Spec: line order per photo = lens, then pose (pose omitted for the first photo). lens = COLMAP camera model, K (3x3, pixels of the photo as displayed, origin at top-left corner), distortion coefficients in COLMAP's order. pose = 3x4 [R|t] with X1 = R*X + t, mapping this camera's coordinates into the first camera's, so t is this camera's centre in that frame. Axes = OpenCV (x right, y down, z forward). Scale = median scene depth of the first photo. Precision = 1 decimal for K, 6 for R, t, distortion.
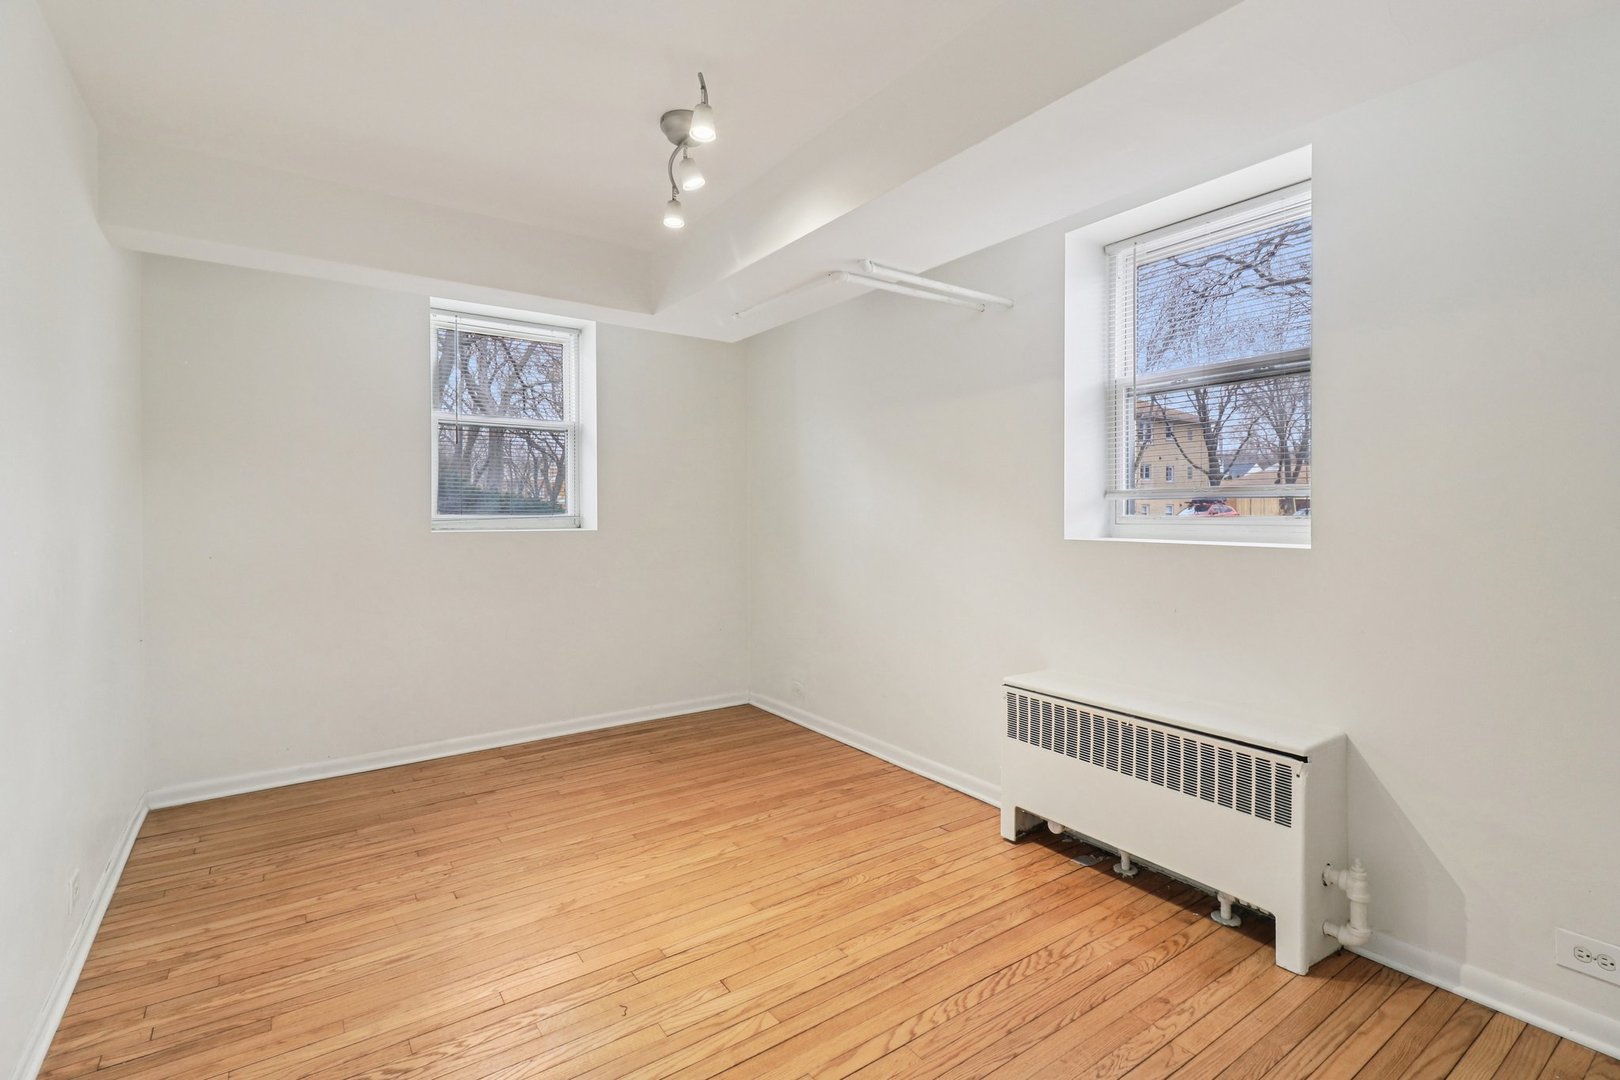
lens RADIAL K [[749.8, 0, 803.1], [0, 749.8, 523.5], [0, 0, 1]] dist [0.025163, -0.014077]
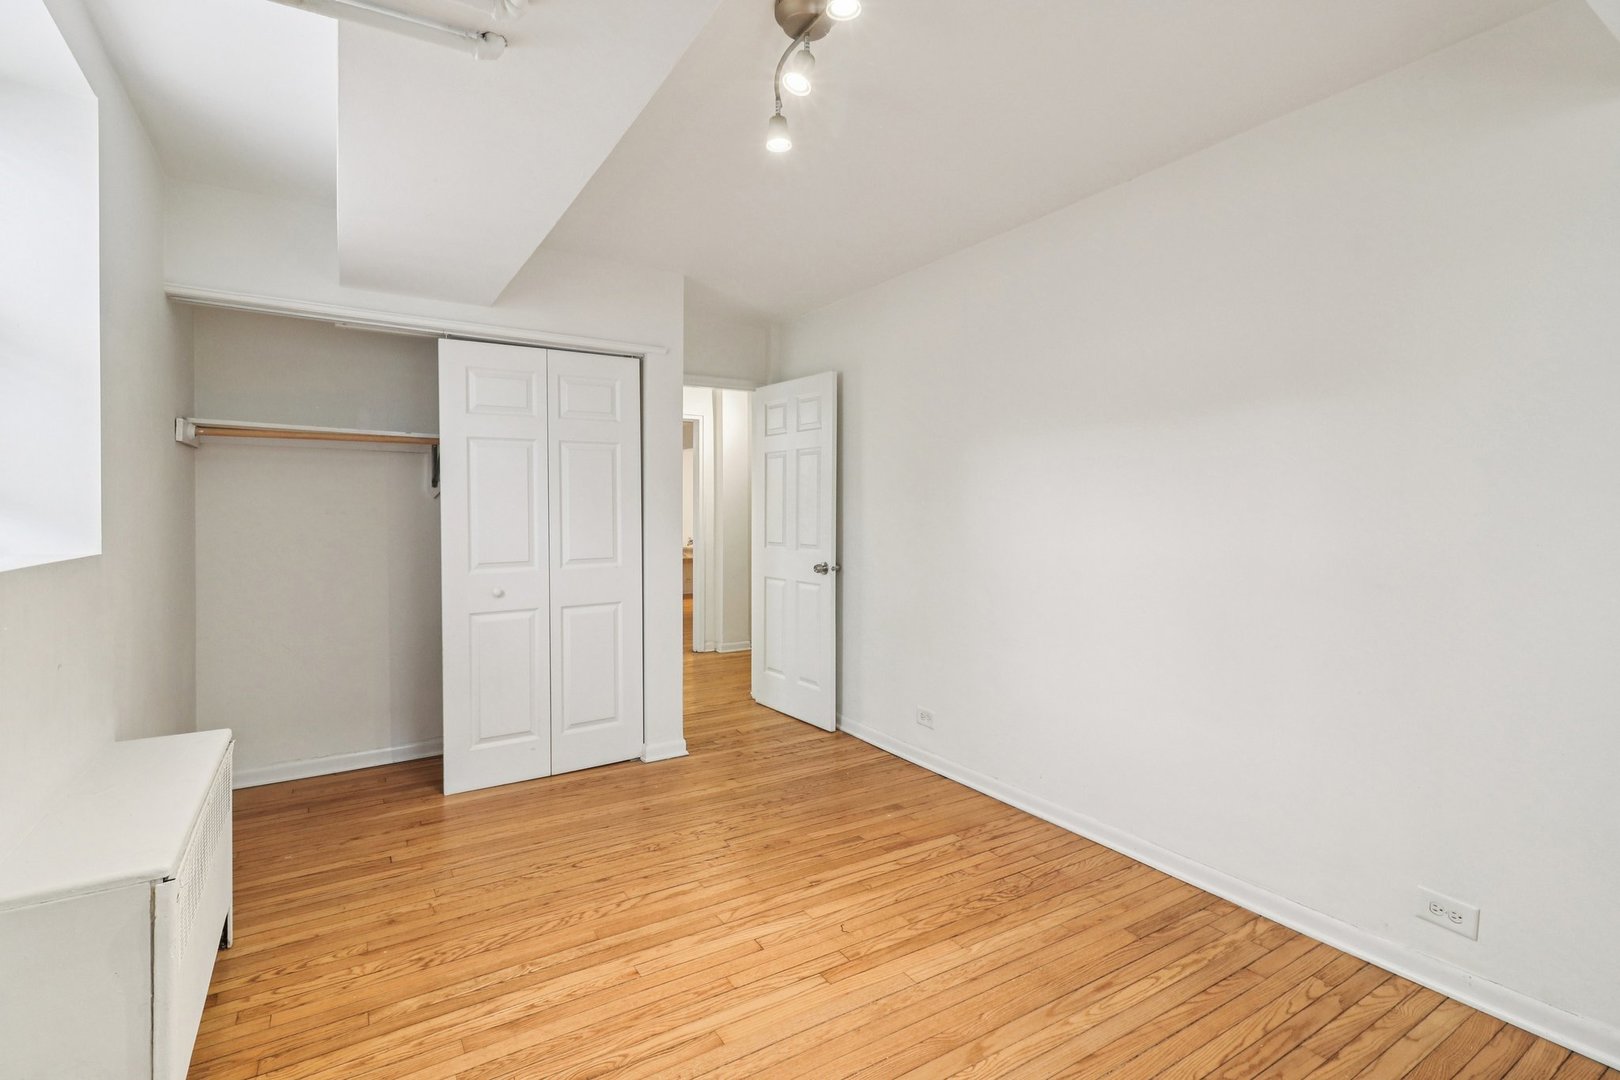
lens RADIAL K [[749.8, 0, 803.1], [0, 749.8, 523.5], [0, 0, 1]] dist [0.025163, -0.014077]
pose [[-0.998829, 0.000283, 0.048380, -0.213652], [0.001552, 0.999656, 0.026197, -0.025734], [-0.048356, 0.026242, -0.998485, 2.011872]]
